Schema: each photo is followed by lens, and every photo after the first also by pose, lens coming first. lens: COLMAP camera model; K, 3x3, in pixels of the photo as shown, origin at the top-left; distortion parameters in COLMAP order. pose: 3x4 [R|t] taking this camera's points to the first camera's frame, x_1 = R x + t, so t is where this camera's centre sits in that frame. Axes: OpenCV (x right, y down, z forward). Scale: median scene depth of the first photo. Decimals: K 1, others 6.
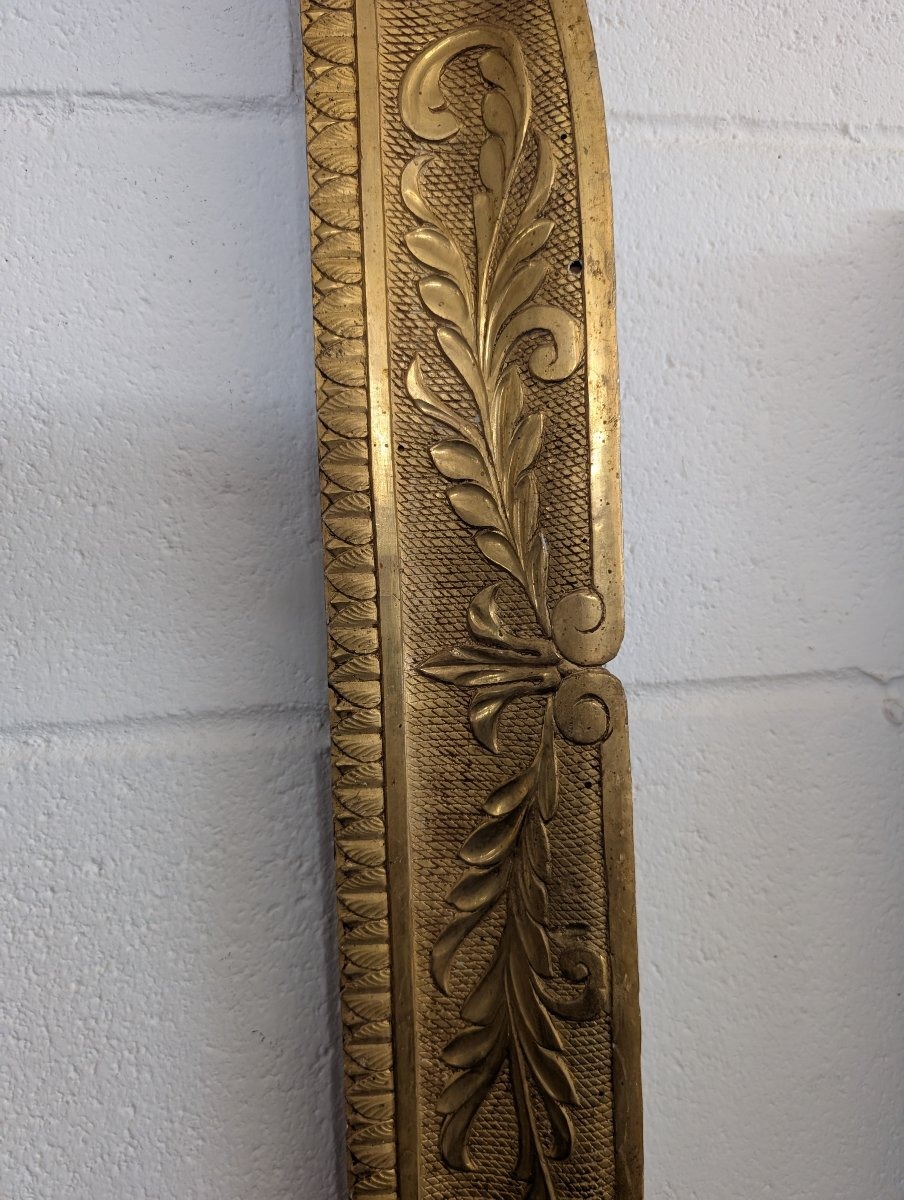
lens RADIAL K [[927.9, 0, 469.4], [0, 927.9, 600.7], [0, 0, 1]] dist [-0.018904, 0.005522]
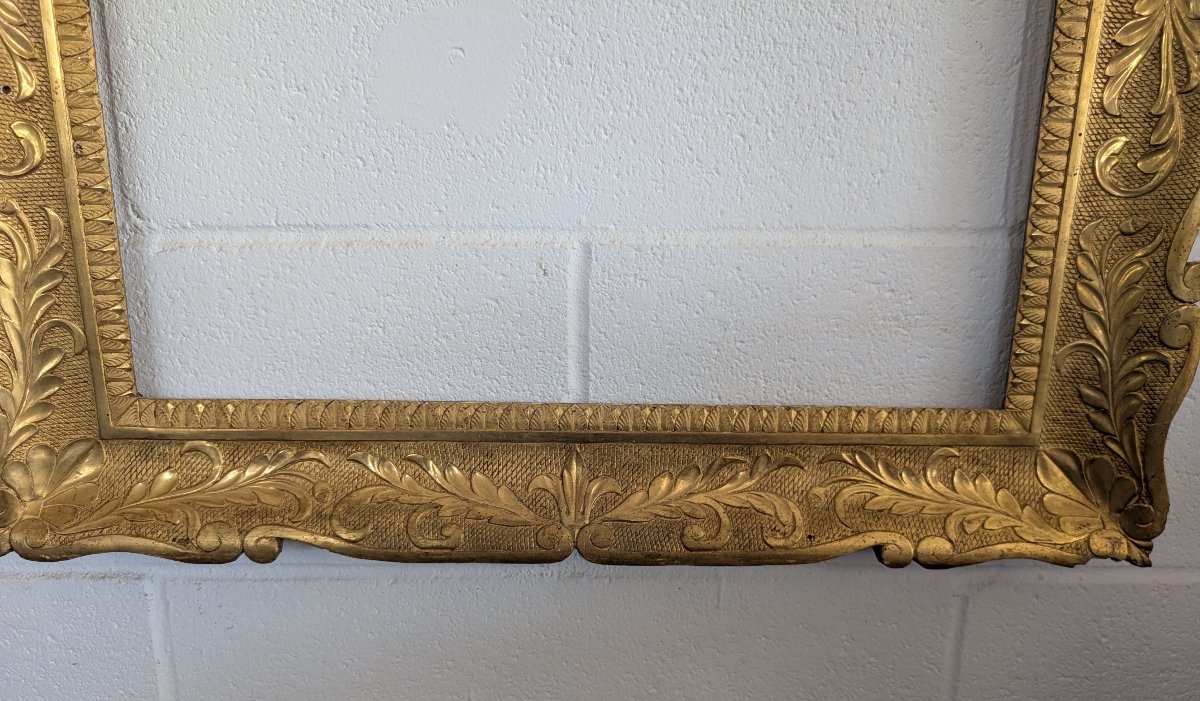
lens RADIAL K [[914.1, 0, 600.0], [0, 914.1, 448.2], [0, 0, 1]] dist [0.001596, -0.011739]
pose [[0.985743, 0.087546, -0.143691, -0.612787], [-0.051260, 0.969637, 0.239117, 0.838755], [0.160262, -0.228342, 0.960300, -0.824093]]
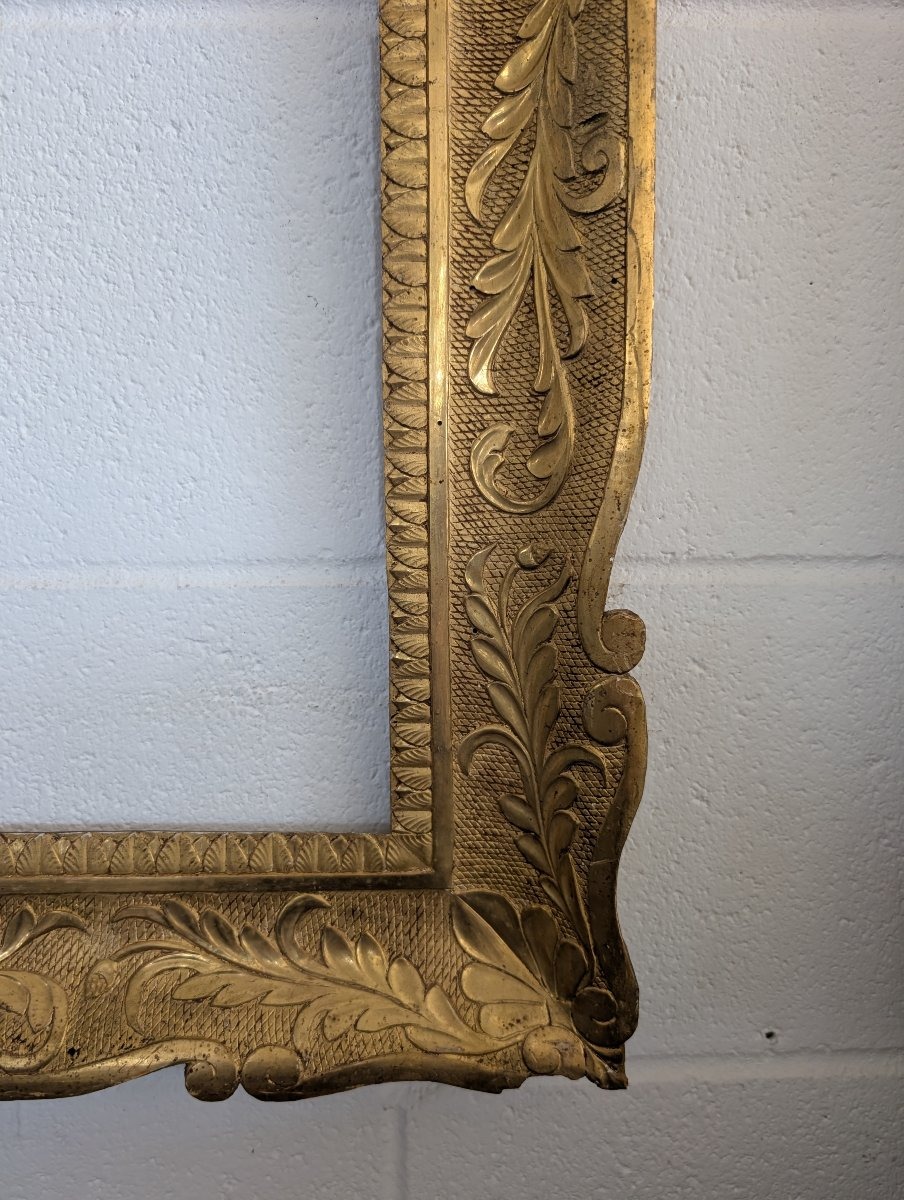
lens RADIAL K [[915.2, 0, 465.9], [0, 915.2, 594.7], [0, 0, 1]] dist [-0.009528, 0.001874]
pose [[0.988955, 0.047727, -0.140319, 0.128747], [-0.036626, 0.996069, 0.080654, 0.757217], [0.143617, -0.074624, 0.986816, -0.085697]]
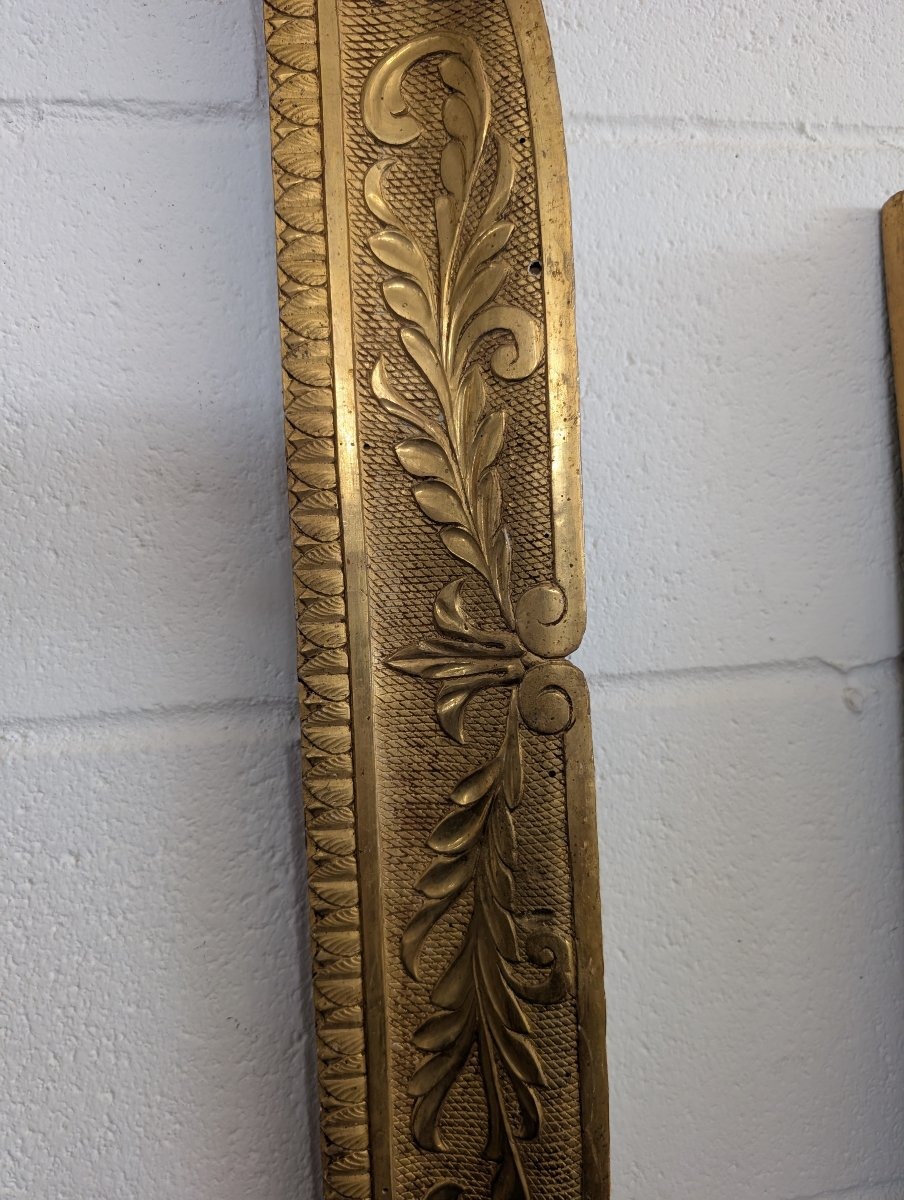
lens RADIAL K [[927.0, 0, 441.7], [0, 927.0, 599.7], [0, 0, 1]] dist [-0.019227, 0.007069]
pose [[0.999958, -0.009149, -0.000900, 0.007819], [0.009153, 0.999946, 0.004937, 0.000062], [0.000854, -0.004945, 0.999987, -0.020937]]
